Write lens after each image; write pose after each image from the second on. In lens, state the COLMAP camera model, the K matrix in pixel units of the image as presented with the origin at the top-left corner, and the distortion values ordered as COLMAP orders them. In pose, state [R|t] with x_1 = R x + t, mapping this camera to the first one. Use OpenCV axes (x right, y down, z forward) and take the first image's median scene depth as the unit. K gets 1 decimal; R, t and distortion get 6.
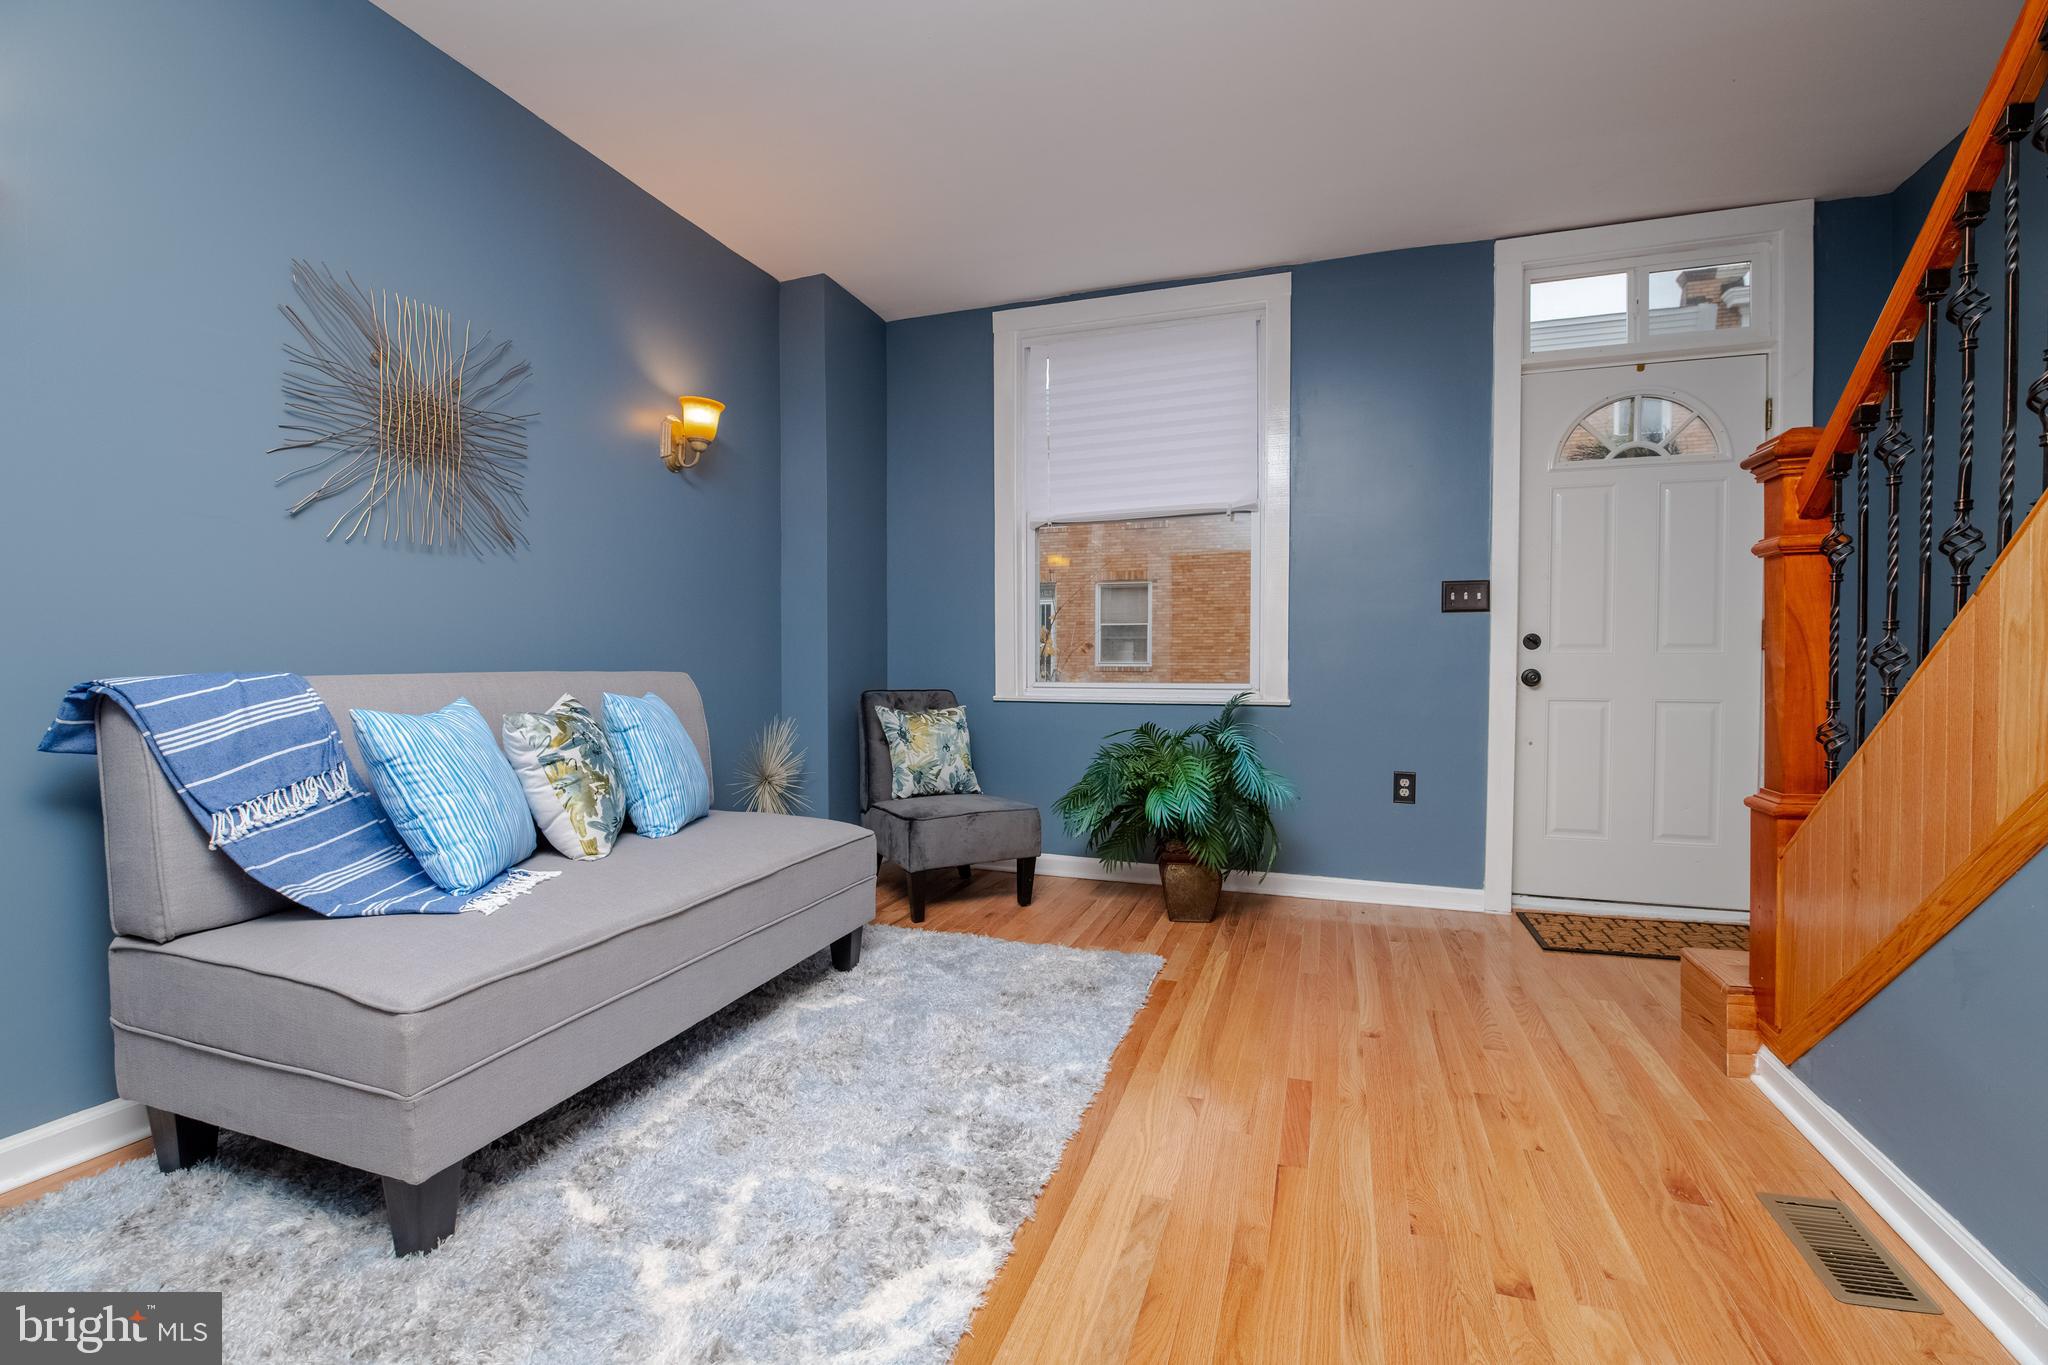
lens RADIAL K [[865.7, 0, 1029.0], [0, 865.7, 682.6], [0, 0, 1]] dist [-0.005720, -0.009315]
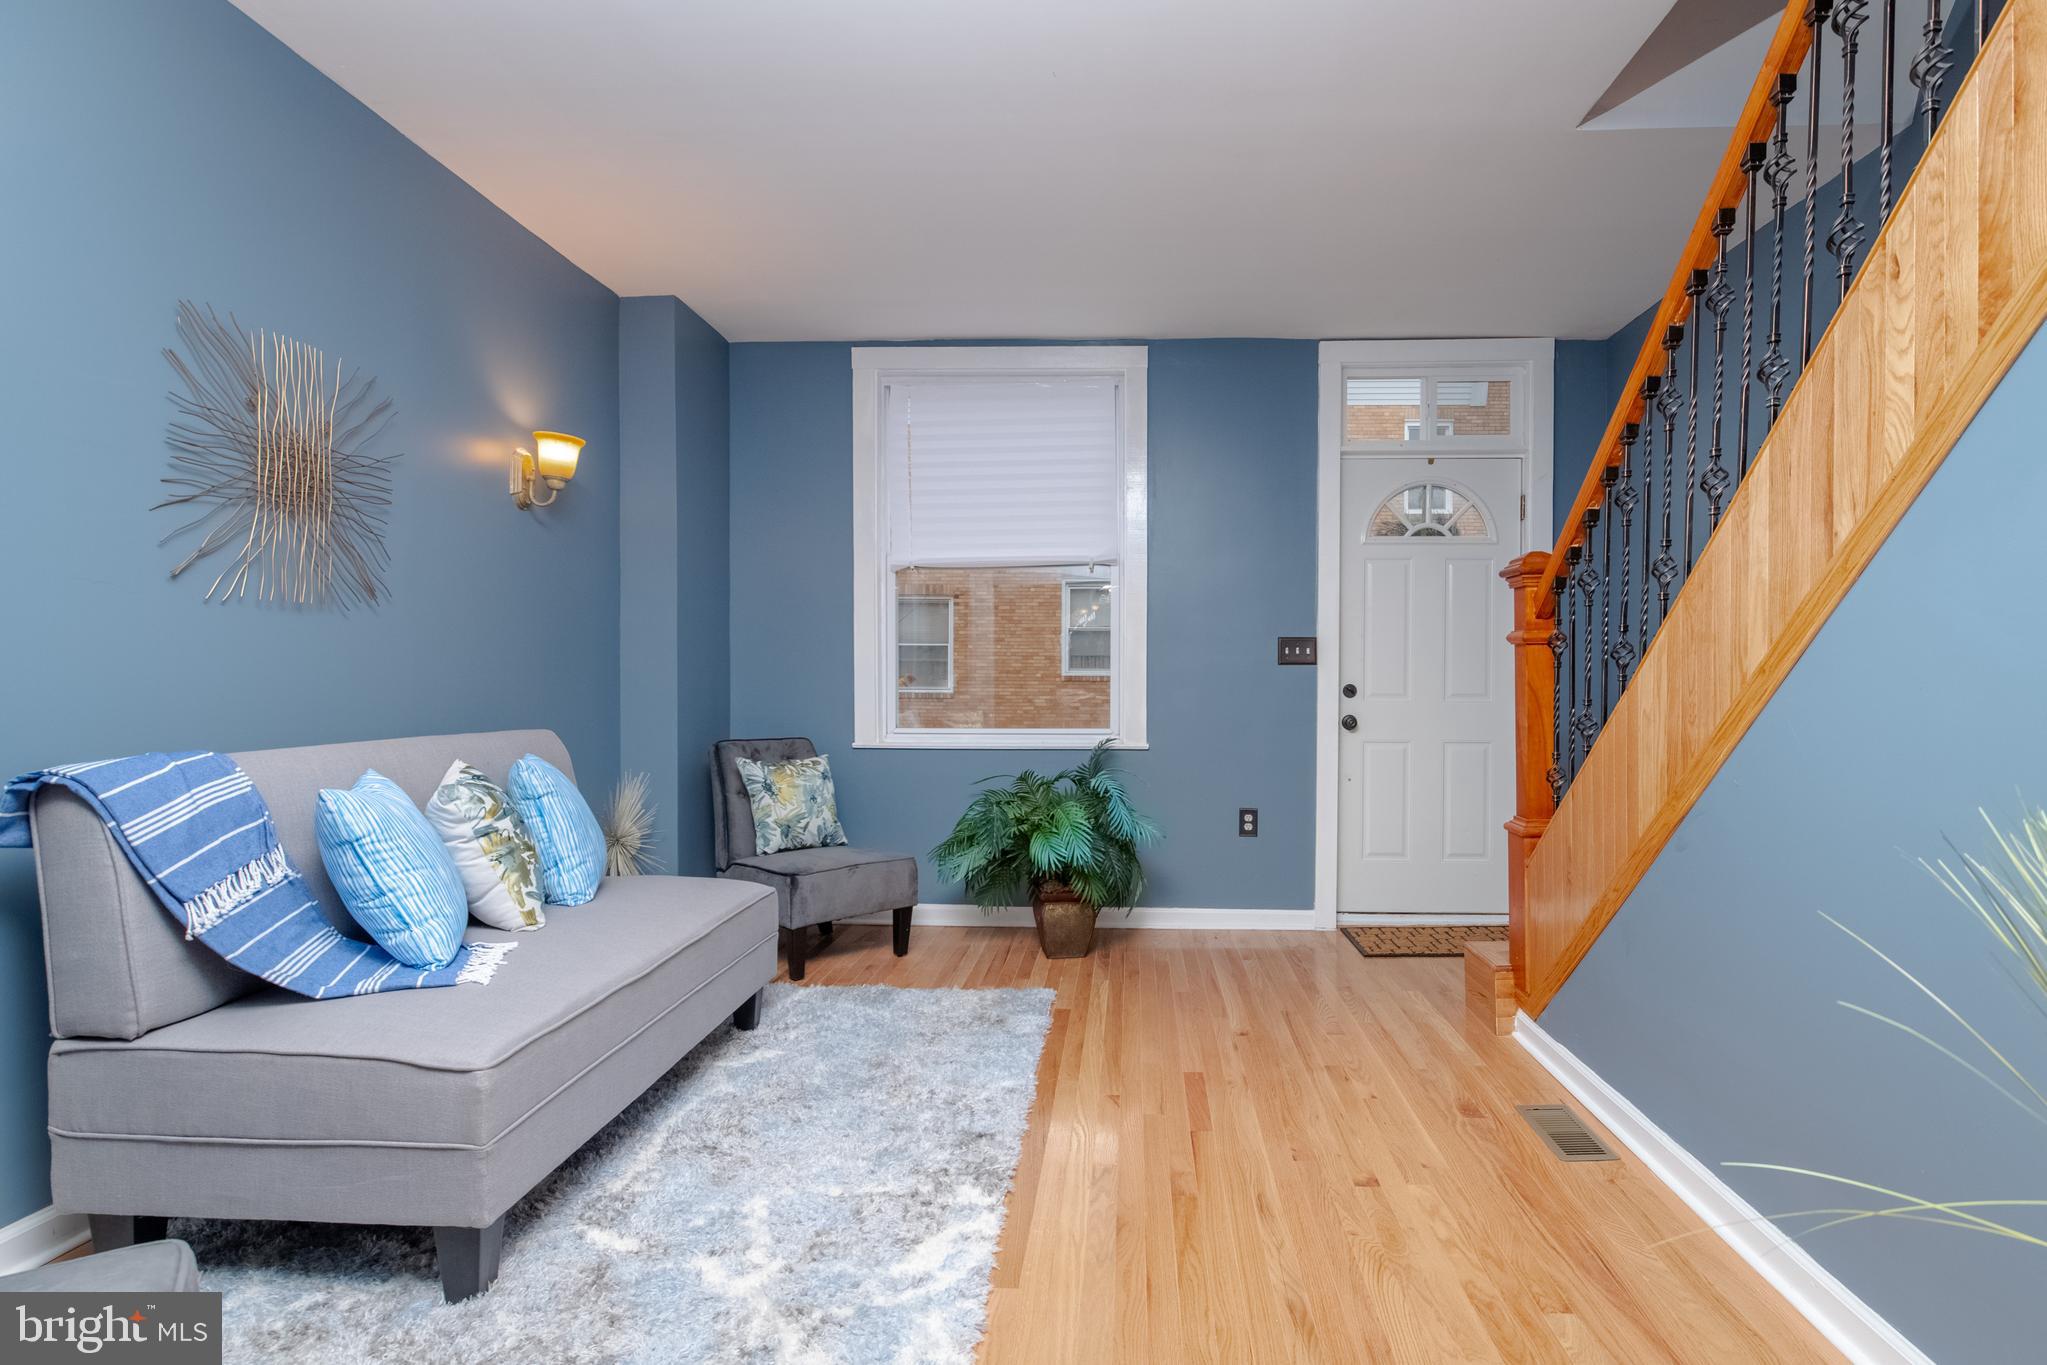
lens RADIAL K [[1007.8, 0, 1086.9], [0, 1007.8, 692.8], [0, 0, 1]] dist [-0.000990, -0.009128]
pose [[0.957889, -0.002284, 0.287129, -0.222339], [0.005994, 0.999910, -0.012043, -0.050455], [-0.287076, 0.013256, 0.957816, -0.297905]]
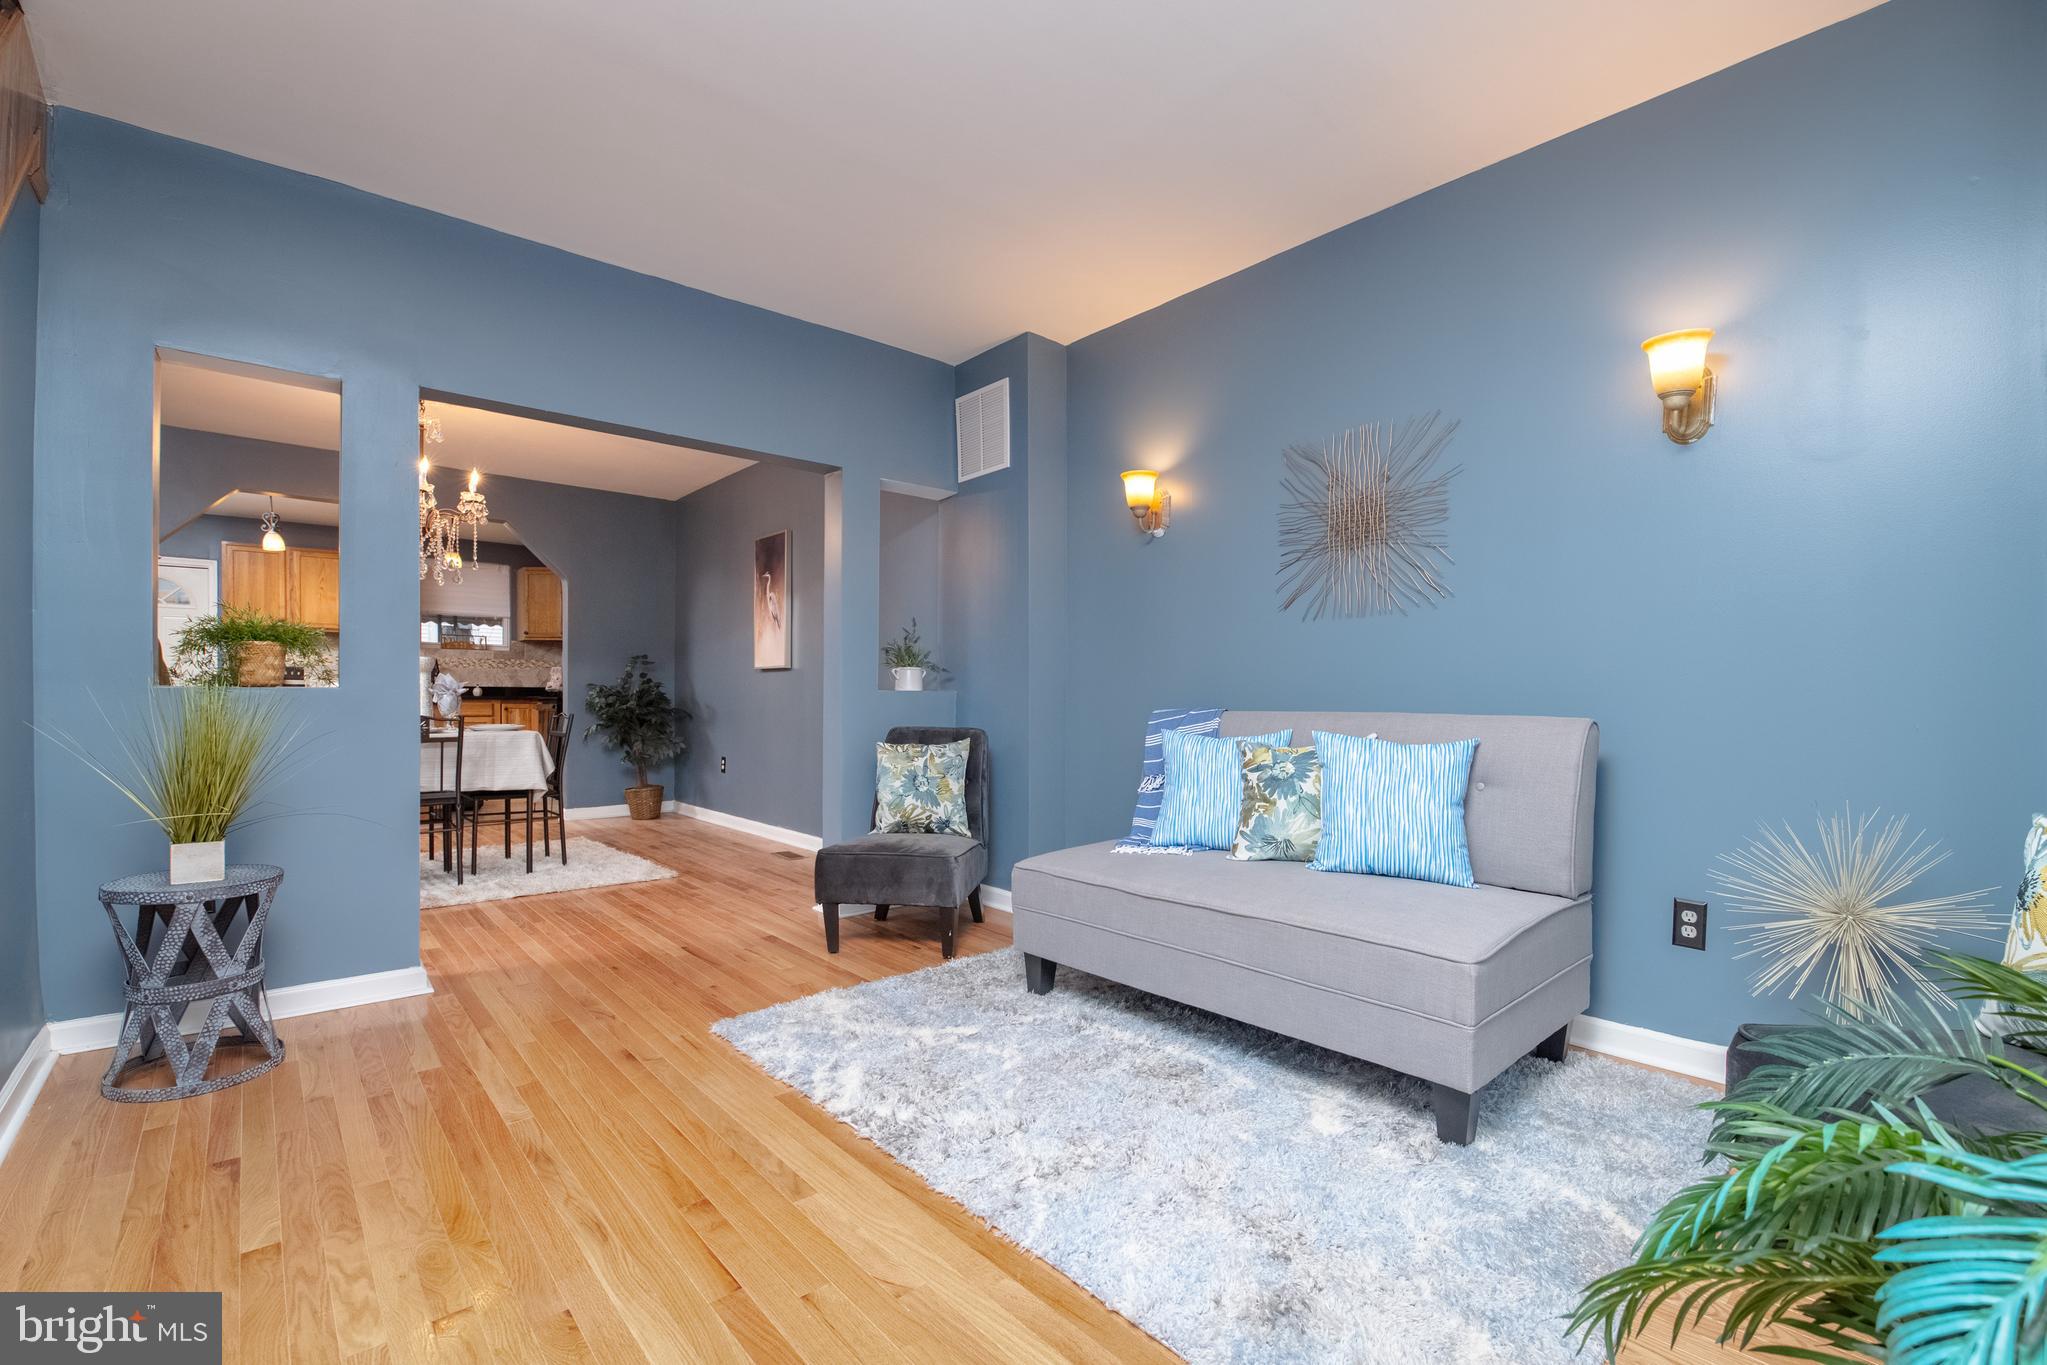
lens RADIAL K [[882.6, 0, 1074.7], [0, 882.6, 696.3], [0, 0, 1]] dist [-0.001424, -0.010556]
pose [[-0.461755, -0.000928, -0.887007, 0.741372], [-0.025602, 0.999597, 0.012282, -0.041500], [0.886638, 0.028380, -0.461592, 1.364549]]
